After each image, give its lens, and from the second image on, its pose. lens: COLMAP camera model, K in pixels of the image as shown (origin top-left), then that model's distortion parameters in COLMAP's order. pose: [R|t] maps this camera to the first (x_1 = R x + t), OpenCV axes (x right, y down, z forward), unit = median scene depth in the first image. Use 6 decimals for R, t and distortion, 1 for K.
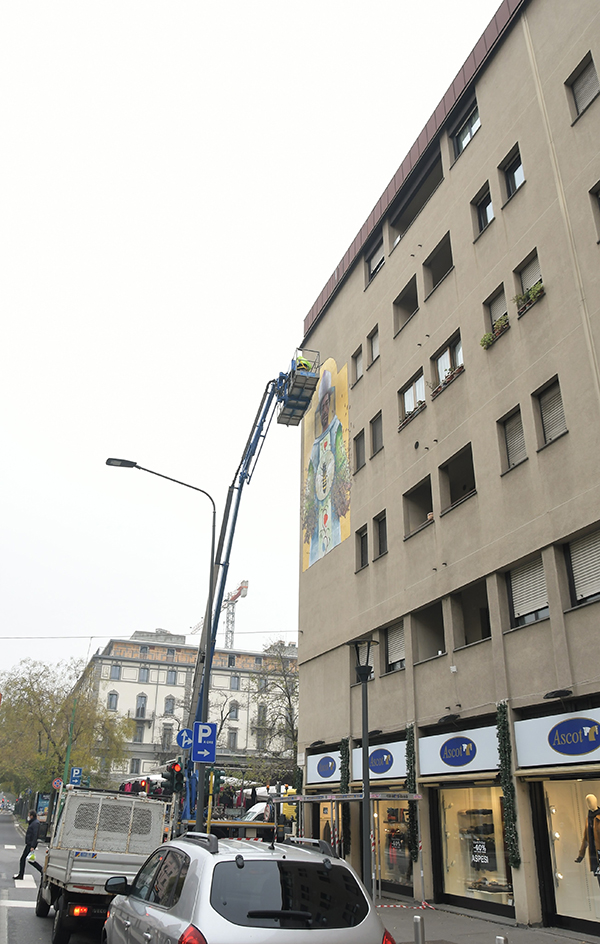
lens RADIAL K [[719.1, 0, 312.1], [0, 719.1, 470.3], [0, 0, 1]] dist [-0.042776, -0.001044]
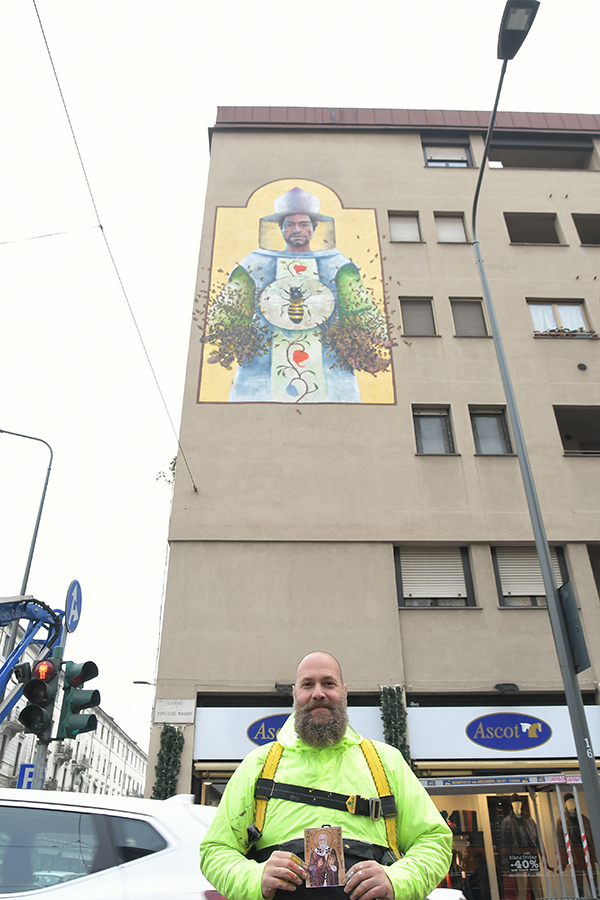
lens RADIAL K [[616.7, 0, 300.1], [0, 616.7, 479.9], [0, 0, 1]] dist [-0.033792, 0.000840]
pose [[0.347943, 0.455002, 0.819701, -0.505760], [-0.395502, 0.863961, -0.311689, 0.440032], [-0.850008, -0.215744, 0.480563, 0.908012]]
